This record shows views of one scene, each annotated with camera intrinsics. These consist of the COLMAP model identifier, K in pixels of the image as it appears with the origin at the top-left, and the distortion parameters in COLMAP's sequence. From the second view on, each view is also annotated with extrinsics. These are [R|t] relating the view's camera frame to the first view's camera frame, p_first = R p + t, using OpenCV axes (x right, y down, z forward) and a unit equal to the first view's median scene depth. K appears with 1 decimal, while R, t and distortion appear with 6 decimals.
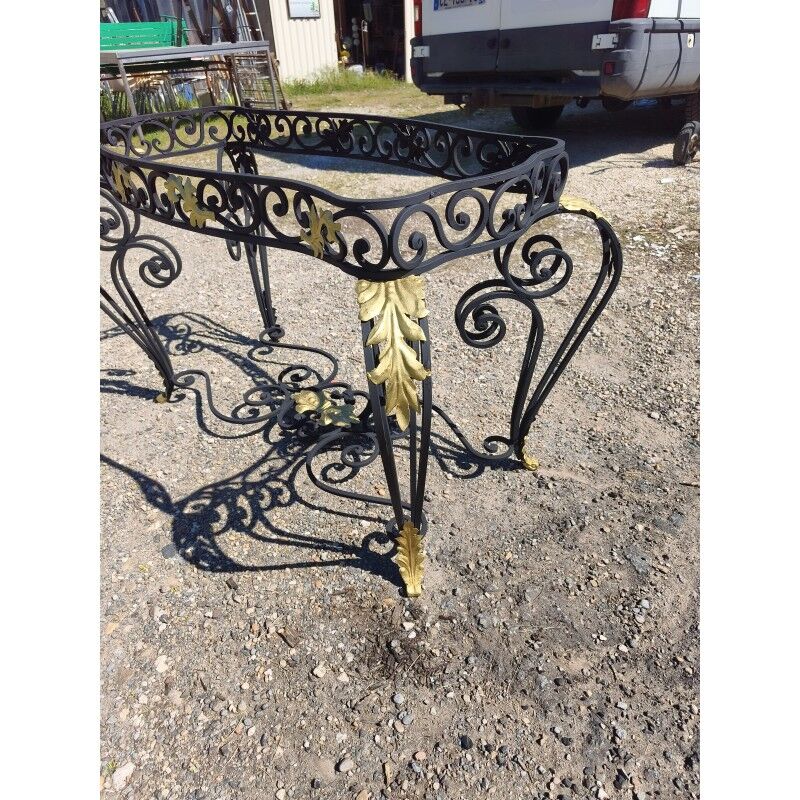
lens RADIAL K [[542.4, 0, 403.8], [0, 542.4, 396.1], [0, 0, 1]] dist [0.004059, -0.003795]
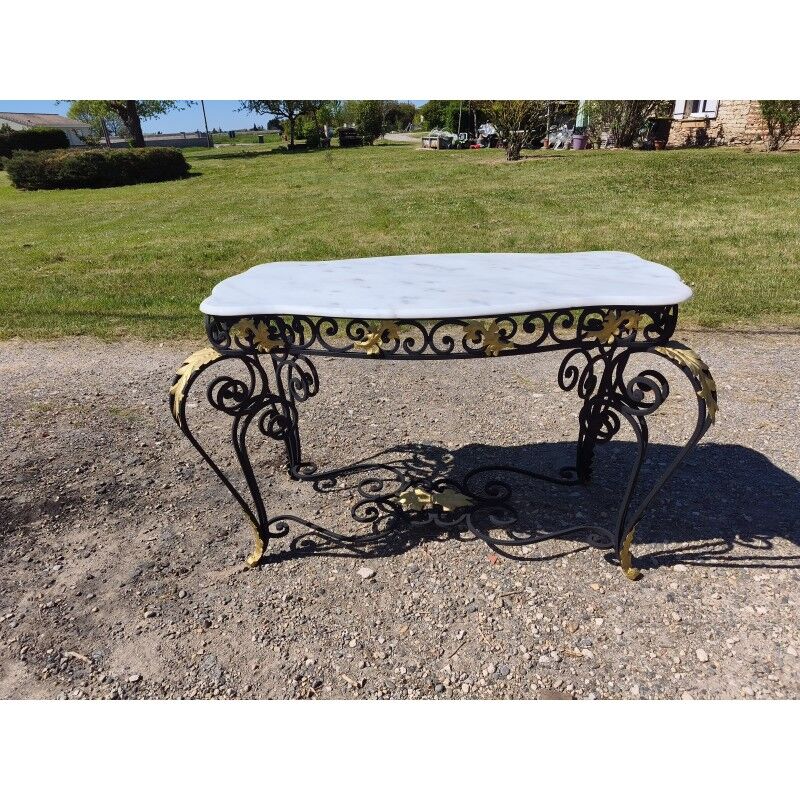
lens RADIAL K [[534.6, 0, 390.3], [0, 534.6, 391.2], [0, 0, 1]] dist [0.002091, 0.003886]
pose [[-0.796488, 0.328379, -0.507715, 0.466025], [-0.272869, 0.554107, 0.786453, -1.065944], [0.539583, 0.764940, -0.351735, 1.289334]]
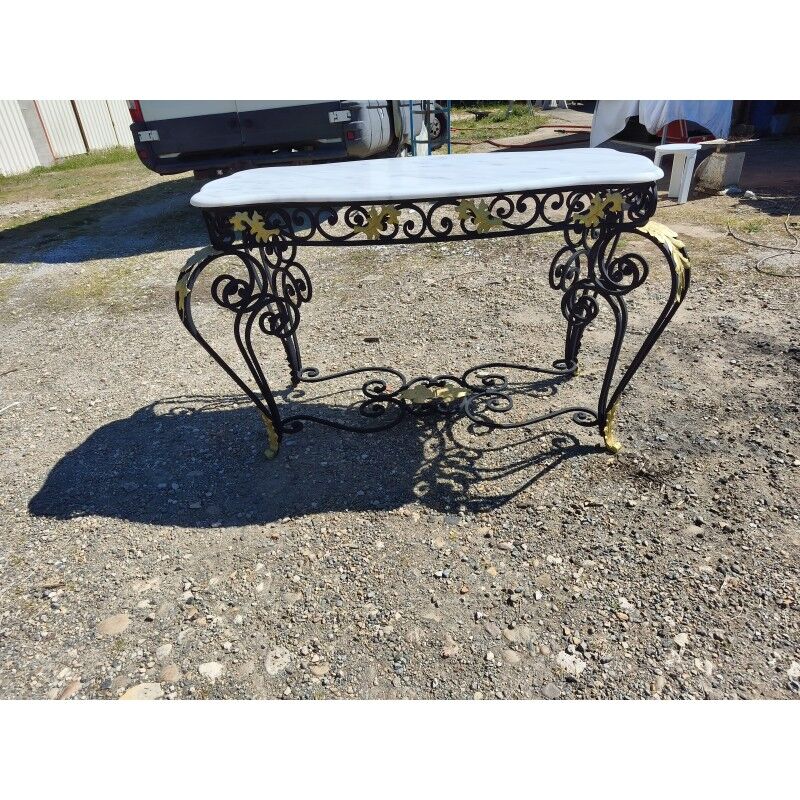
lens RADIAL K [[545.3, 0, 402.3], [0, 545.3, 390.2], [0, 0, 1]] dist [0.000148, -0.001136]
pose [[0.768125, -0.324593, 0.551928, -0.966842], [0.391330, 0.920244, -0.003416, -0.008505], [-0.506799, 0.218609, 0.833885, 0.012593]]
